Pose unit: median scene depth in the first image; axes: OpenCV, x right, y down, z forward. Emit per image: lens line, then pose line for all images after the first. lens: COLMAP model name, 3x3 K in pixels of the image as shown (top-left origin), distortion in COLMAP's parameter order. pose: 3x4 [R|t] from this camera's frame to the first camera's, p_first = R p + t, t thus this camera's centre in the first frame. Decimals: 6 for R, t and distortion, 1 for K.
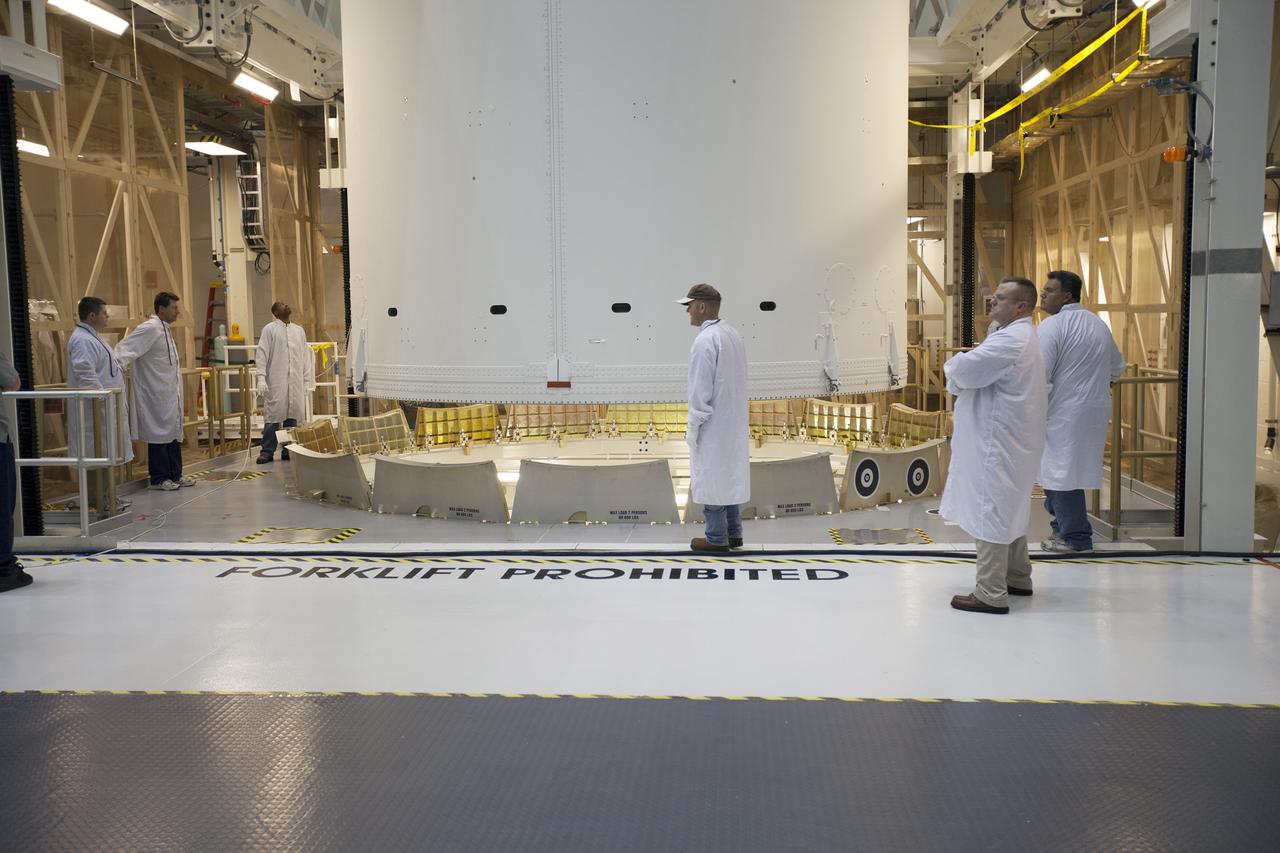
lens RADIAL K [[1201.1, 0, 640.2], [0, 1201.1, 418.3], [0, 0, 1]] dist [0.043032, 0.011056]
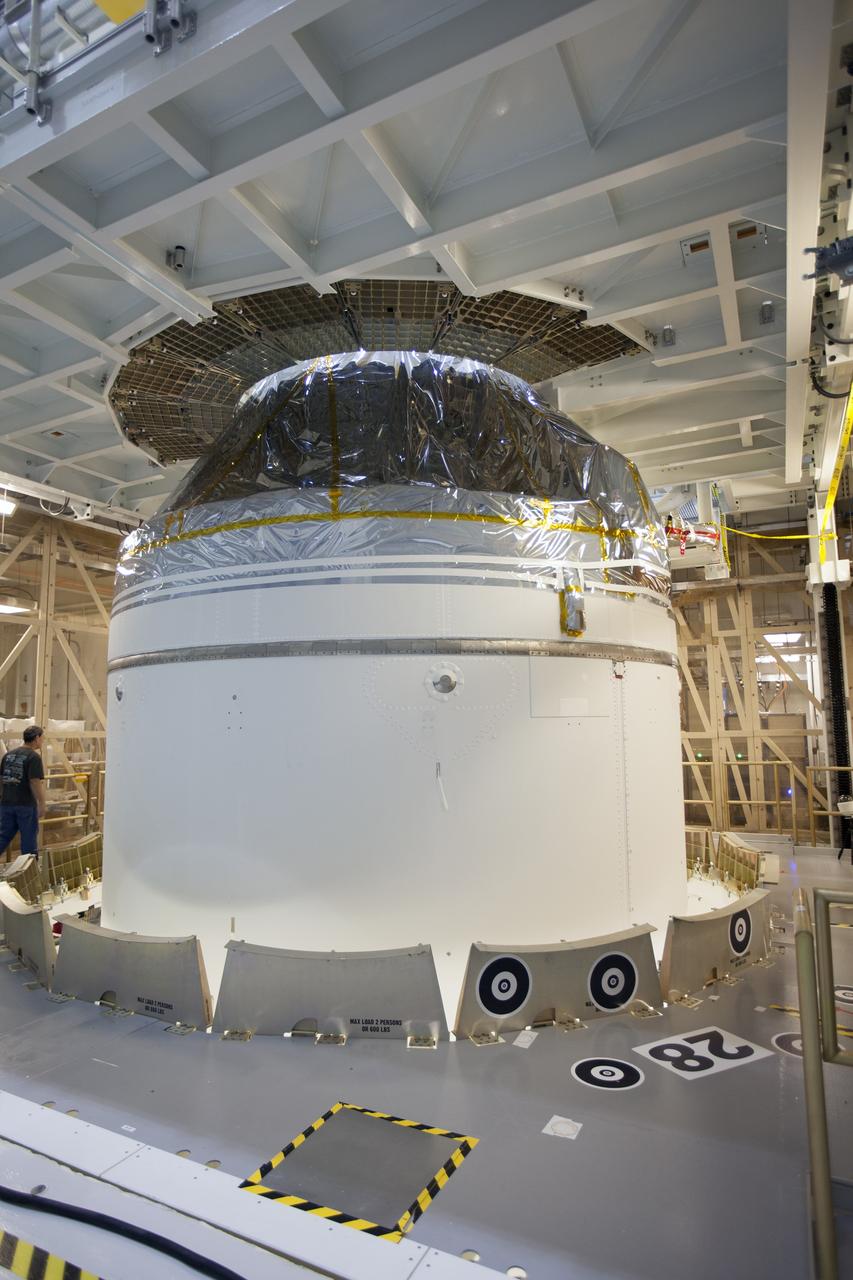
lens RADIAL K [[735.3, 0, 395.0], [0, 735.3, 659.6], [0, 0, 1]] dist [-0.000711, 0.000617]
pose [[0.917980, -0.029166, -0.395554, 0.190407], [-0.035859, 0.987105, -0.156003, -0.042033], [0.395003, 0.157392, 0.905097, 0.355800]]
